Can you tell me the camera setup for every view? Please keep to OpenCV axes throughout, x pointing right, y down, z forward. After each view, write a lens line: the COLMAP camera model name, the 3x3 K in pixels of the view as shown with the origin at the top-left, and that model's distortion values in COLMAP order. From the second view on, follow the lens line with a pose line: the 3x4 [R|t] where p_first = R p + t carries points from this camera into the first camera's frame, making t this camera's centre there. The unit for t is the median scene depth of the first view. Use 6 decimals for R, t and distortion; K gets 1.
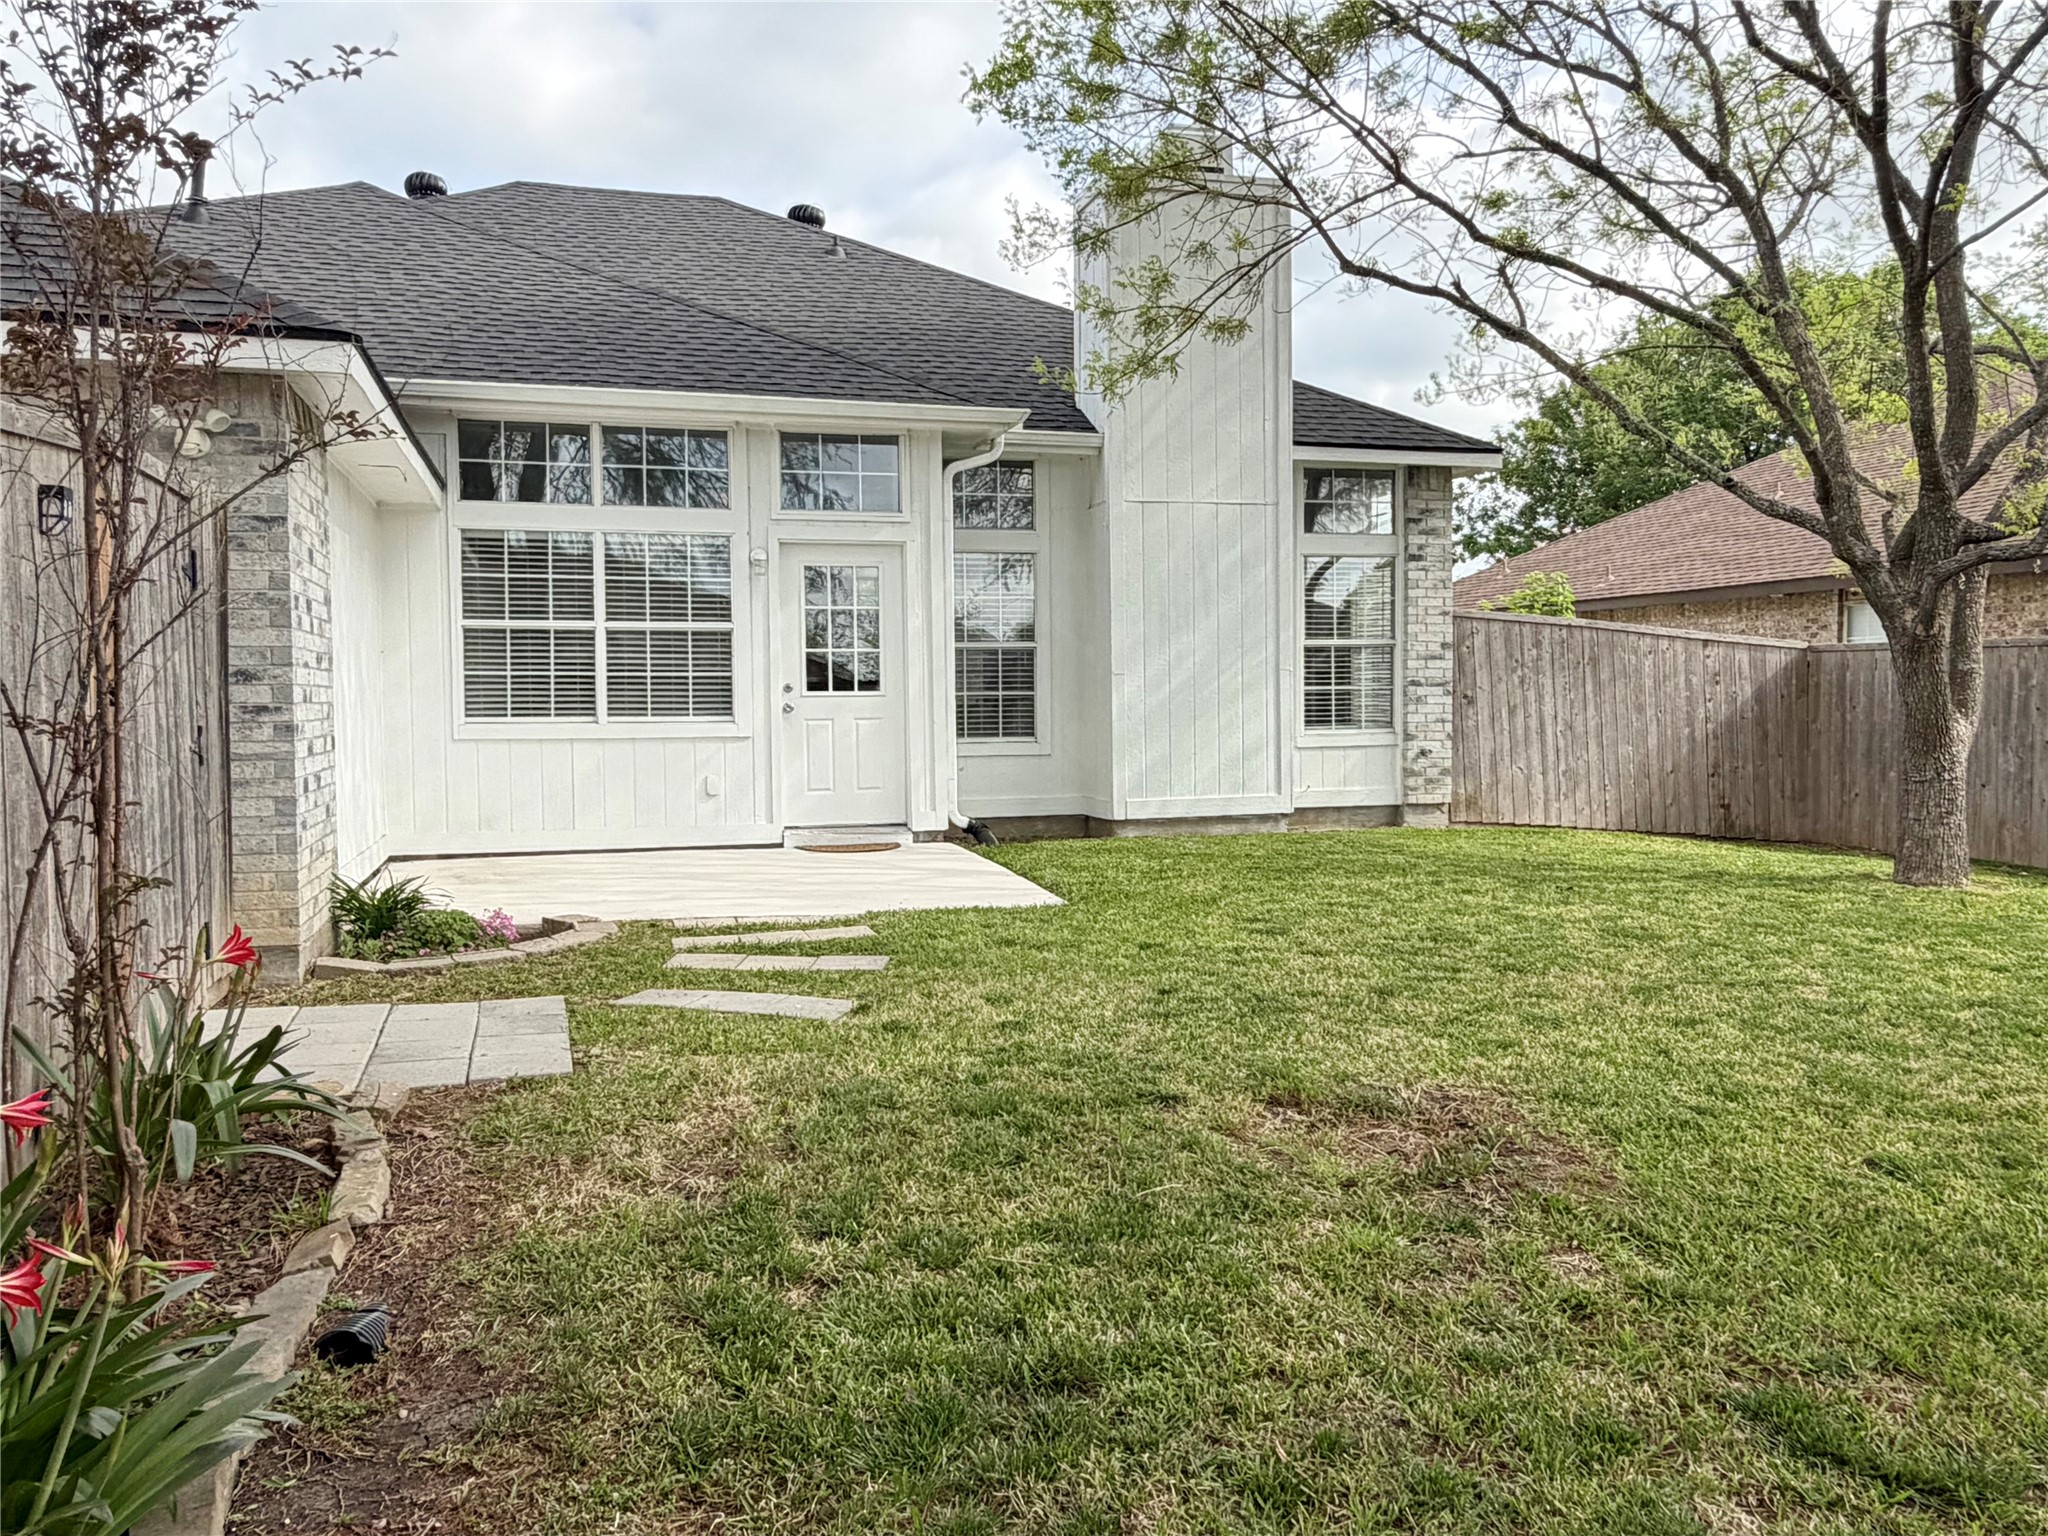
lens RADIAL K [[1559.5, 0, 1021.3], [0, 1559.5, 763.9], [0, 0, 1]] dist [0.004492, 0.000505]
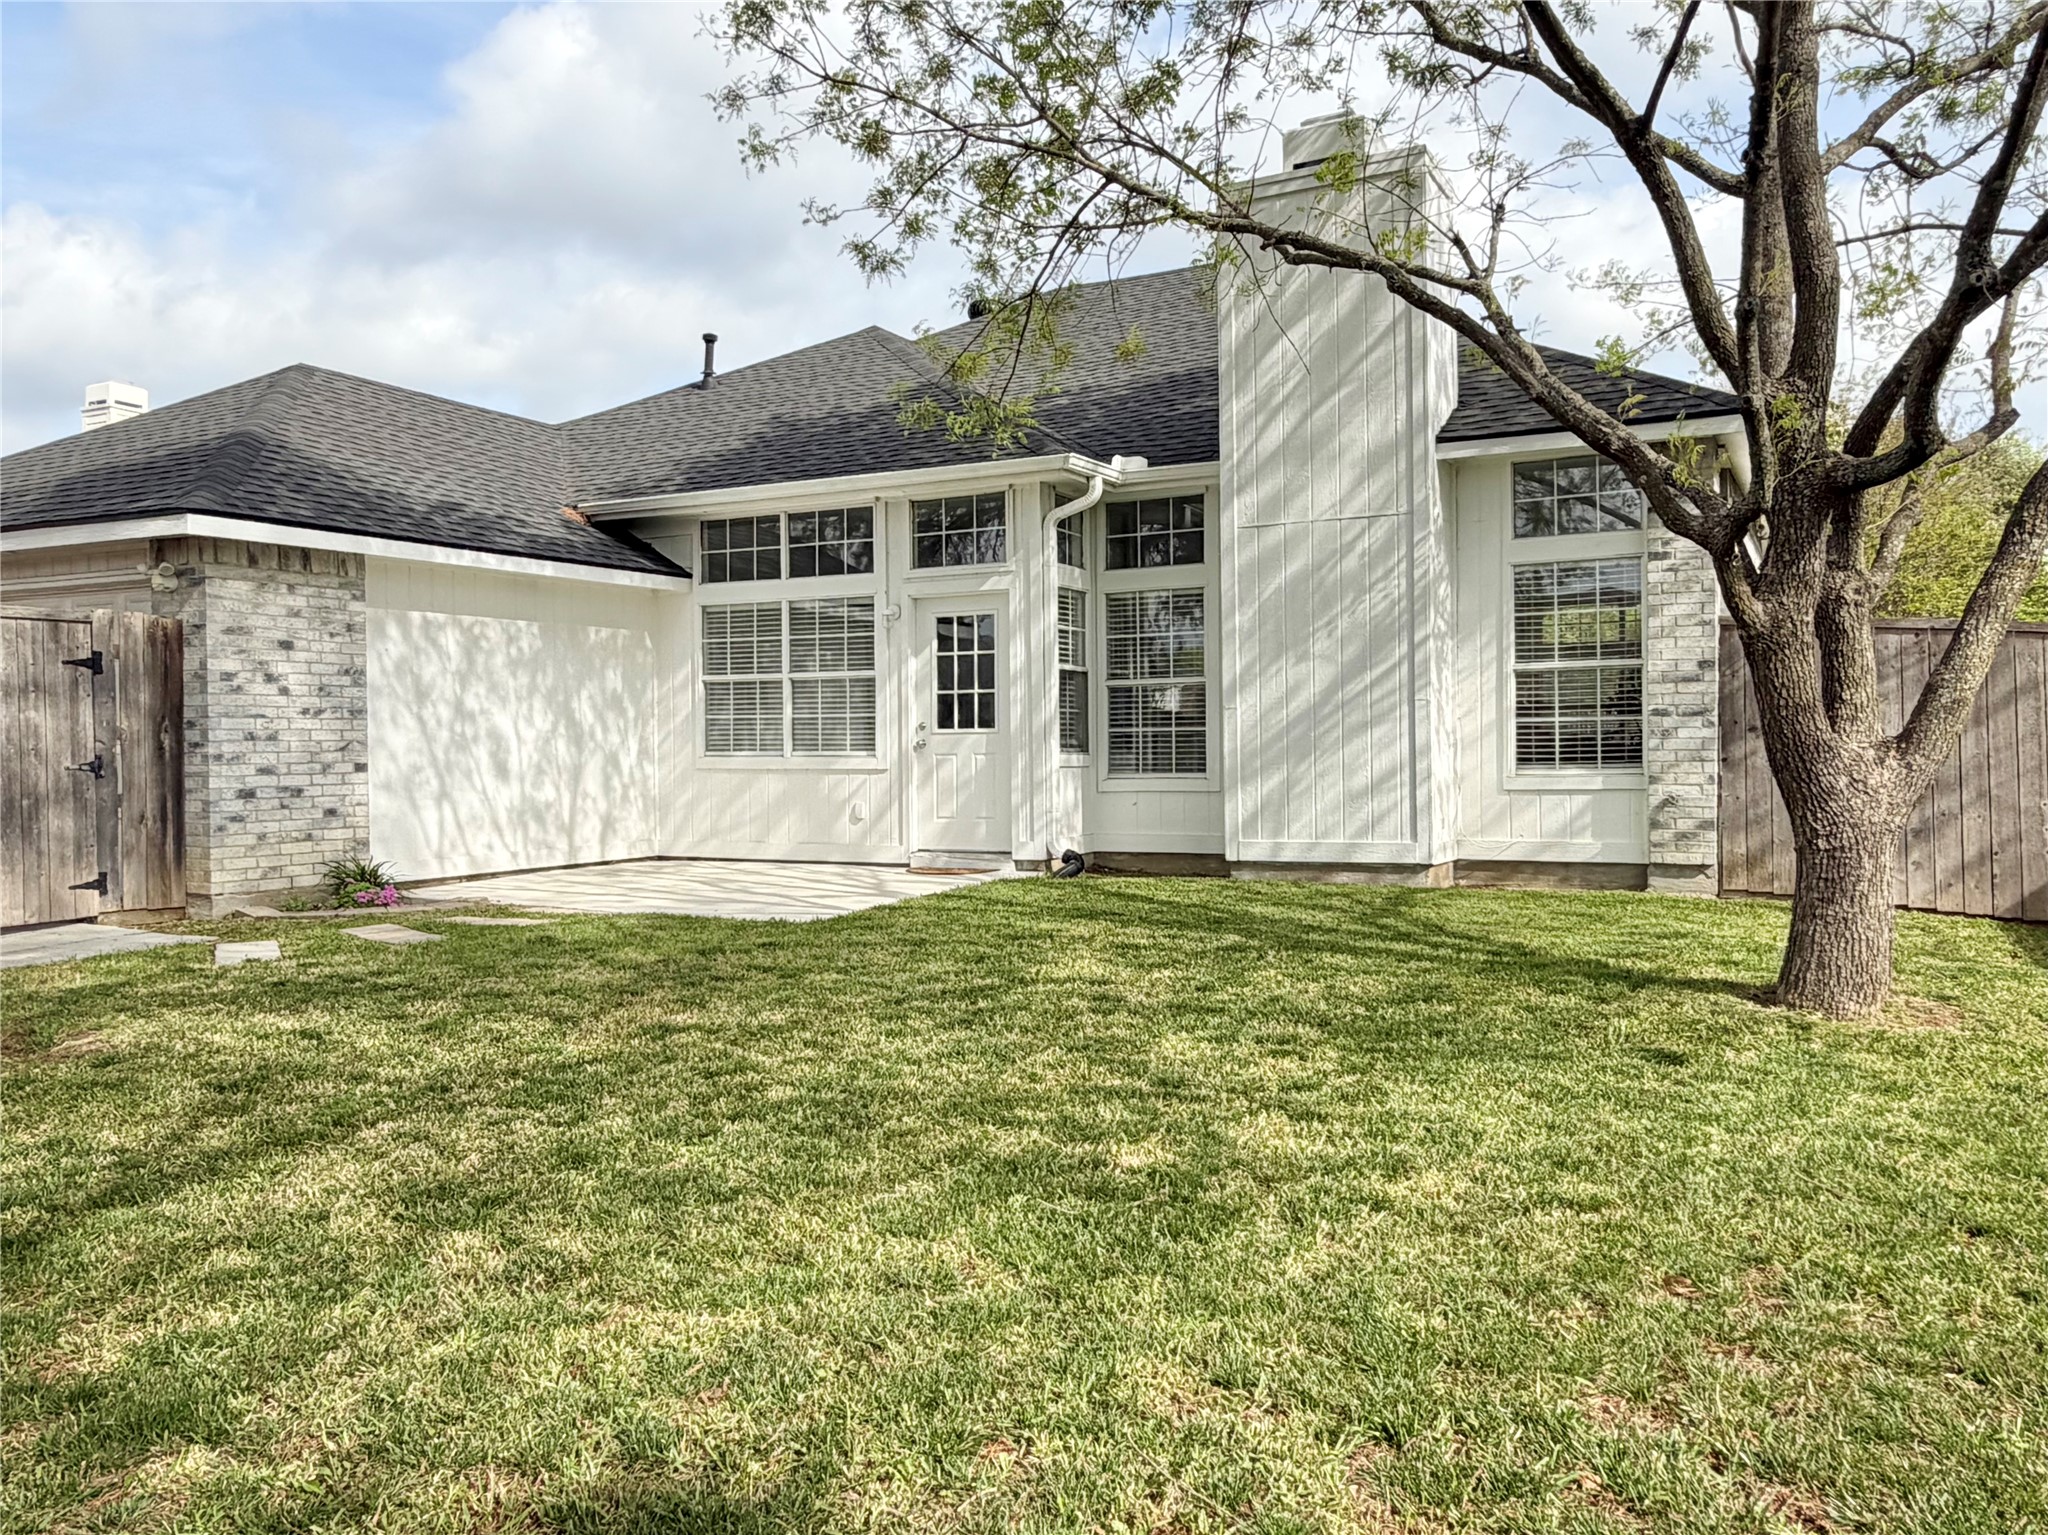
lens RADIAL K [[1559.5, 0, 1019.8], [0, 1559.5, 764.4], [0, 0, 1]] dist [0.004492, 0.000505]
pose [[0.720616, 0.008725, -0.693279, 0.673401], [-0.024516, 0.999616, -0.012903, -0.008017], [0.692900, 0.026294, 0.720554, 0.233285]]
